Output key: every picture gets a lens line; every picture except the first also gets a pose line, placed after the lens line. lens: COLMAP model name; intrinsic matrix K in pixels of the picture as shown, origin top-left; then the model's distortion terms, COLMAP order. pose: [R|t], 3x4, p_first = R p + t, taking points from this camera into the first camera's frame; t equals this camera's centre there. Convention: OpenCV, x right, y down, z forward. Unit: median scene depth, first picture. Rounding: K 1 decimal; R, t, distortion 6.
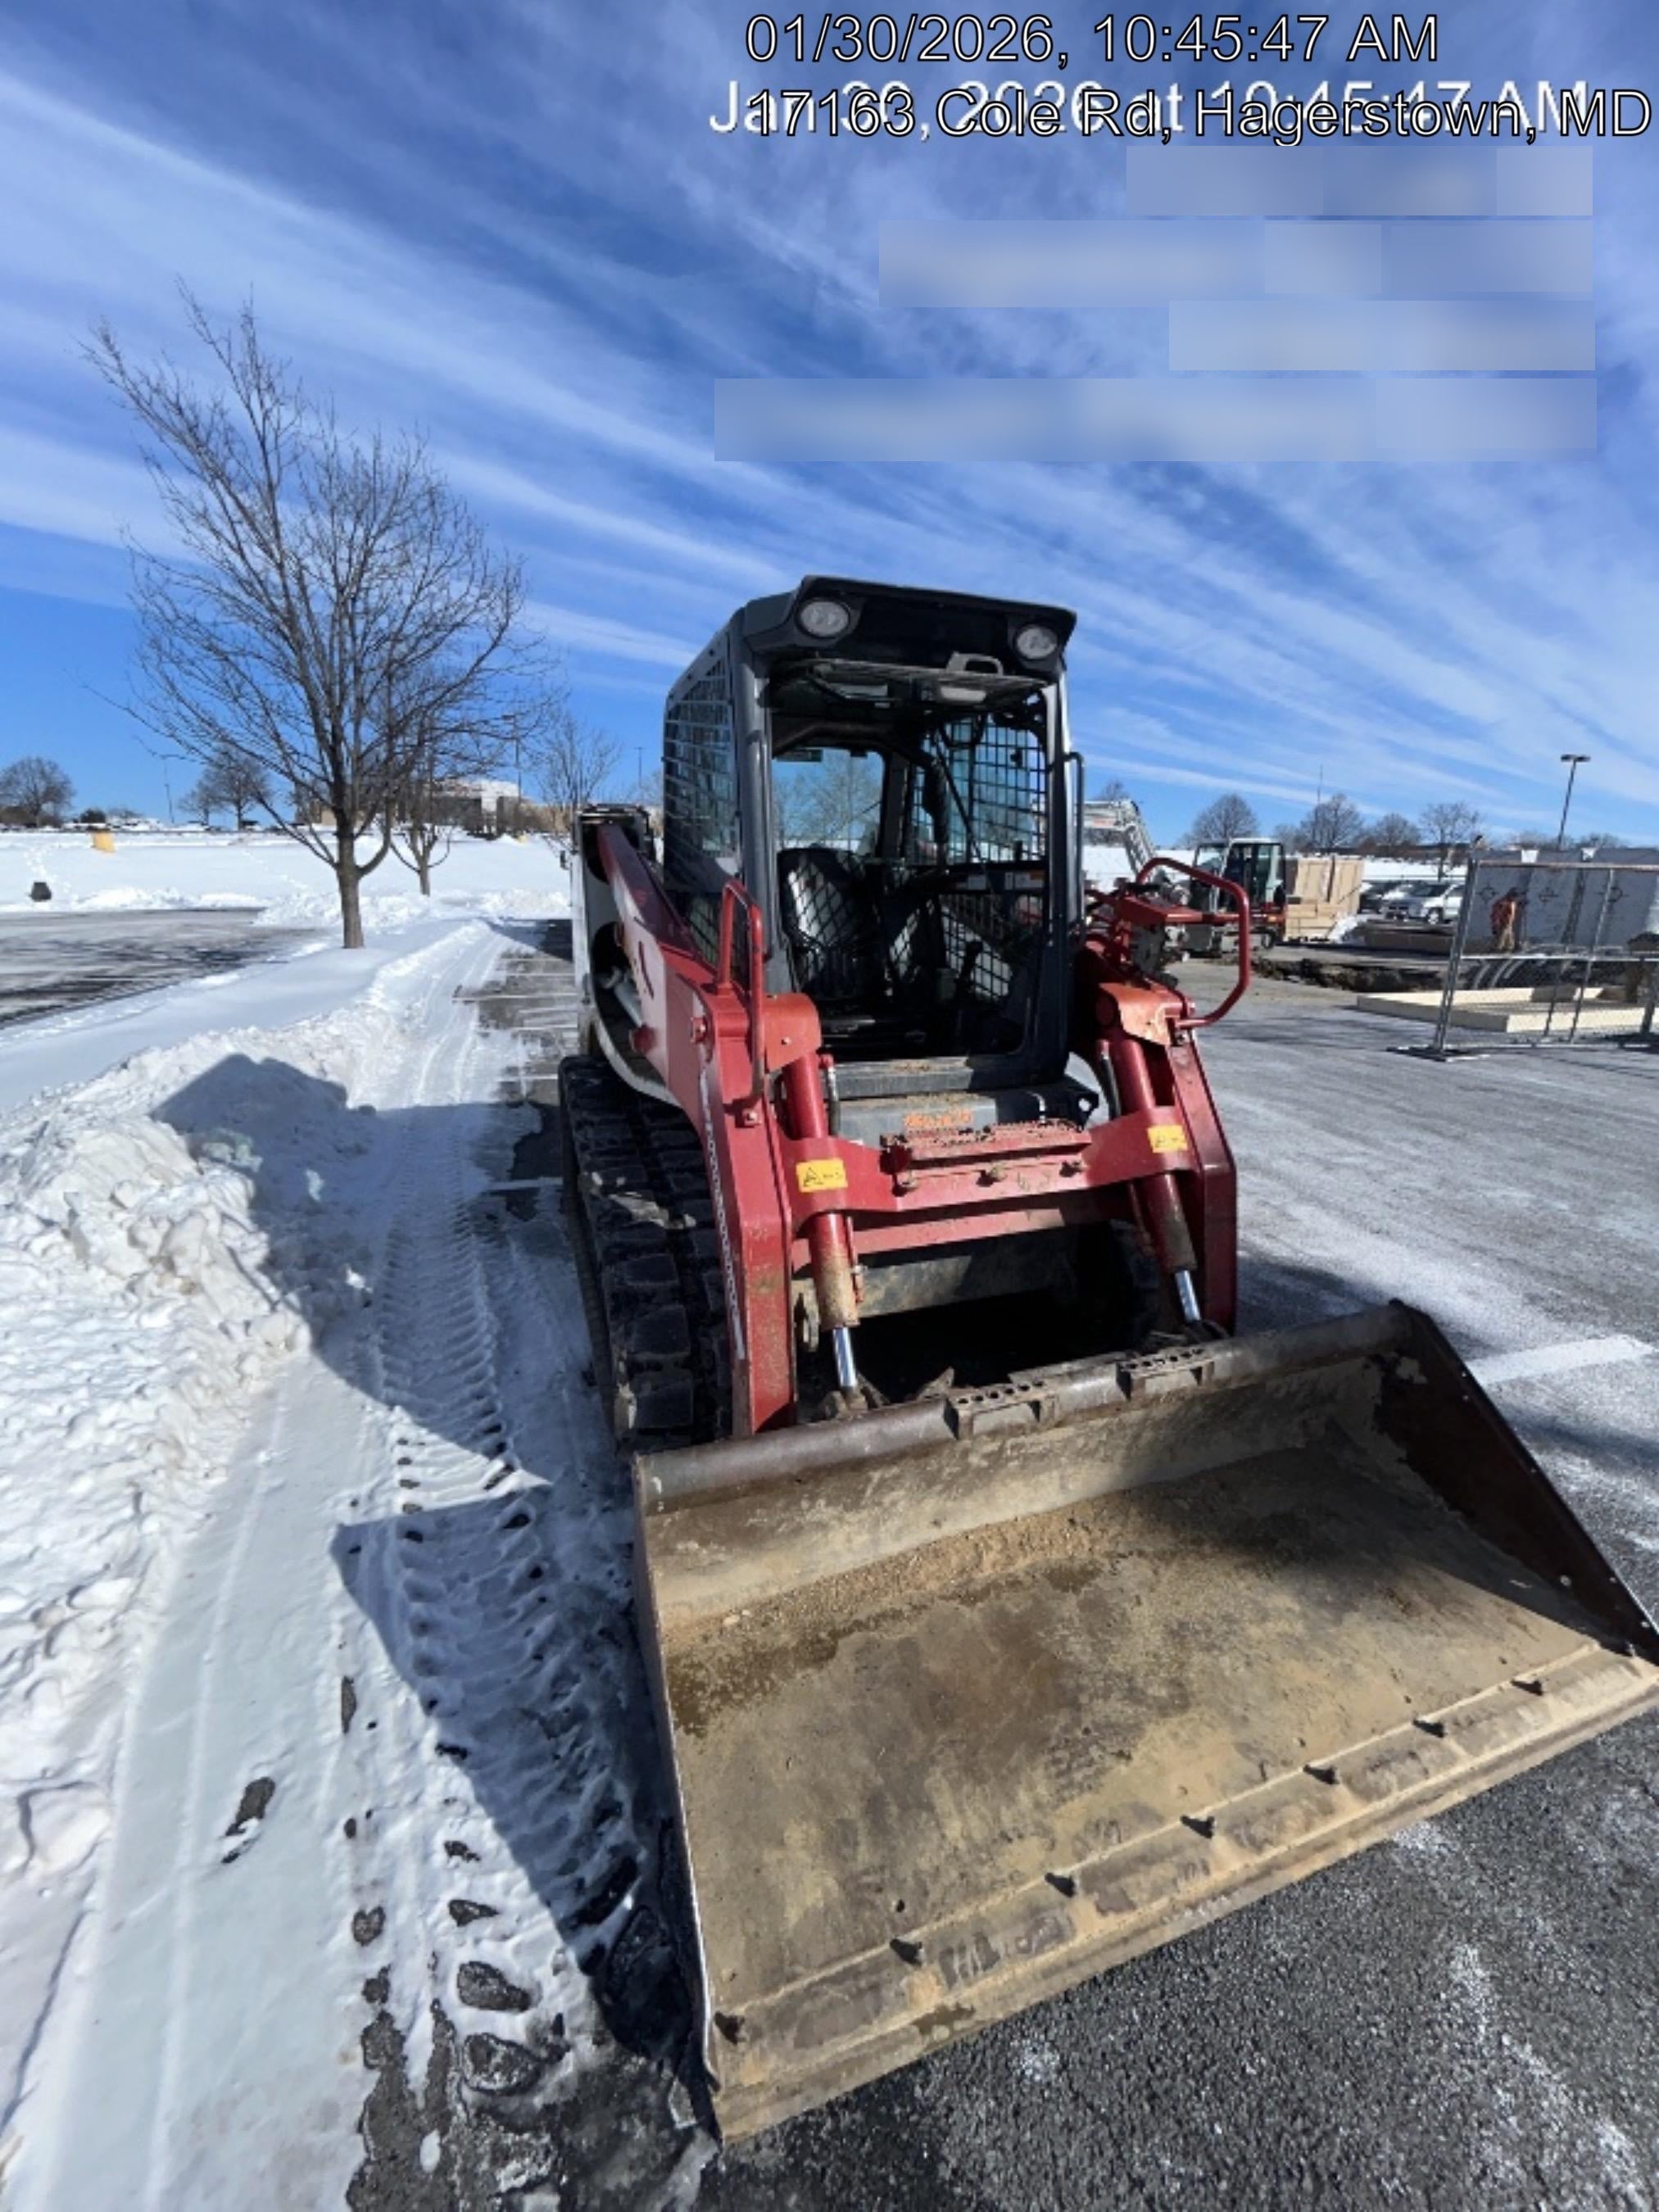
lens RADIAL K [[910.1, 0, 780.6], [0, 910.1, 1109.4], [0, 0, 1]] dist [-0.002182, -0.000618]
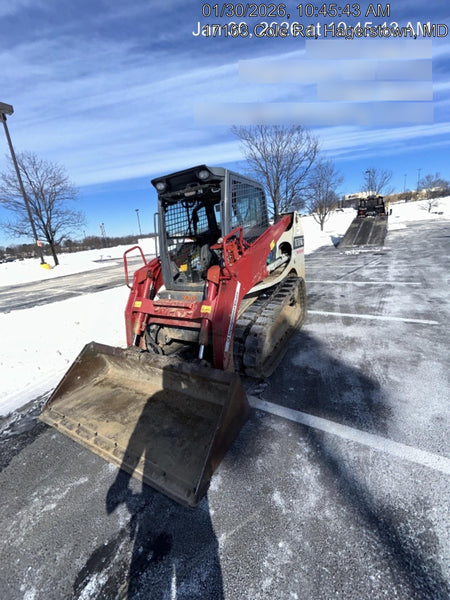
lens RADIAL K [[242.3, 0, 215.4], [0, 242.3, 298.9], [0, 0, 1]] dist [0.000979, 0.000114]
pose [[0.629909, 0.114562, -0.768173, 1.212048], [-0.076382, 0.993404, 0.085518, -0.095631], [0.772904, 0.004806, 0.634505, 0.423171]]
